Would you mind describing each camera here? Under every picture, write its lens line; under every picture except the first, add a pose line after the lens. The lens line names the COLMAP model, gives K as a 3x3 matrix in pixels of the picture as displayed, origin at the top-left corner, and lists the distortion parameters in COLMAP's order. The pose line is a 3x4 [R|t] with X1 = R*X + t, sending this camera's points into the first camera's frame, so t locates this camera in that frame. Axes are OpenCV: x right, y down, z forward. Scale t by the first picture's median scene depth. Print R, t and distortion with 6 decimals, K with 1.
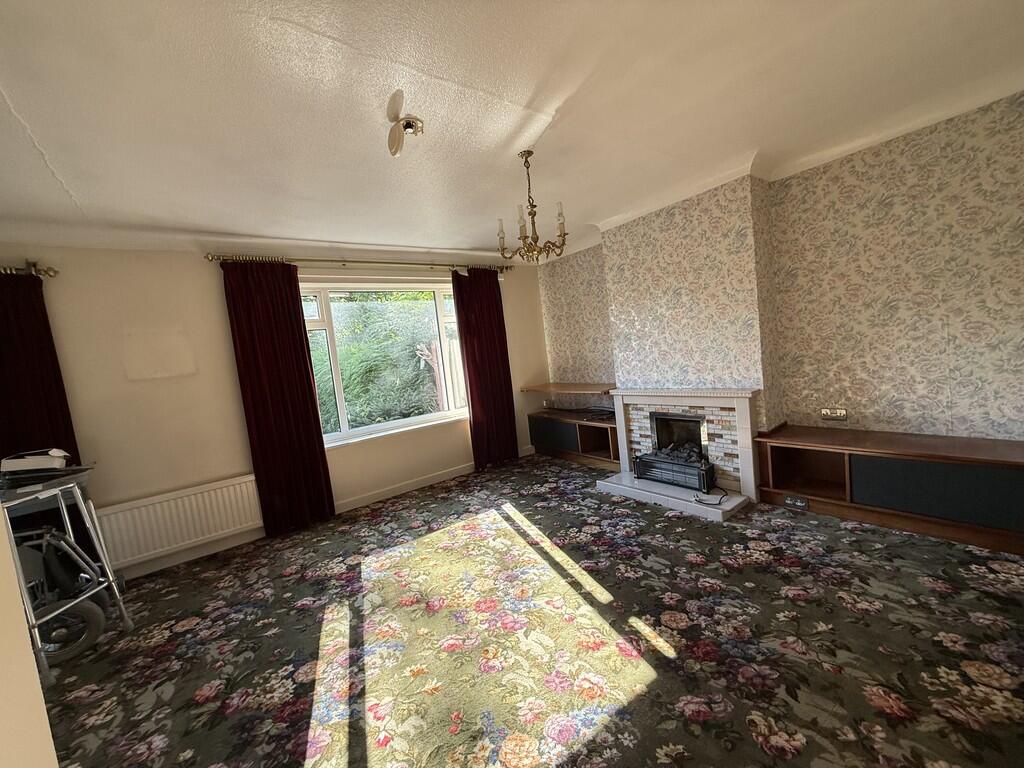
lens RADIAL K [[411.8, 0, 509.4], [0, 411.8, 386.4], [0, 0, 1]] dist [-0.000108, -0.000405]
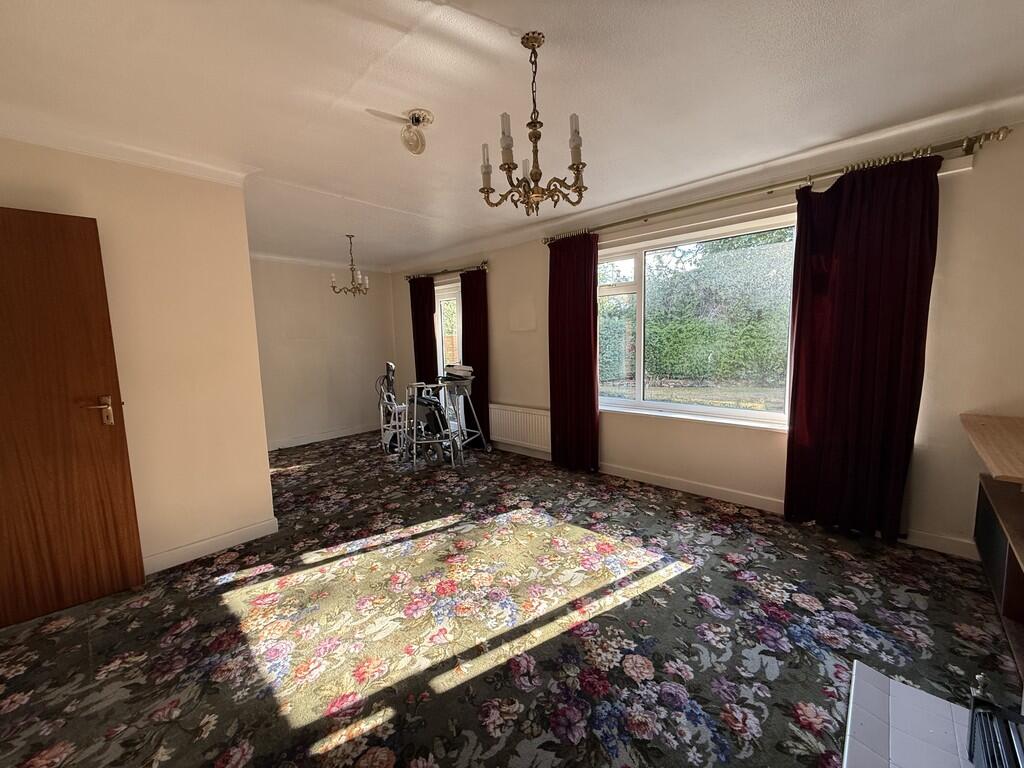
lens RADIAL K [[411.8, 0, 509.0], [0, 411.8, 385.6], [0, 0, 1]] dist [-0.000108, -0.000405]
pose [[0.165014, 0.218218, -0.961848, 0.650258], [-0.076607, 0.975106, 0.208083, -0.139868], [0.983312, 0.039348, 0.177624, 0.731120]]
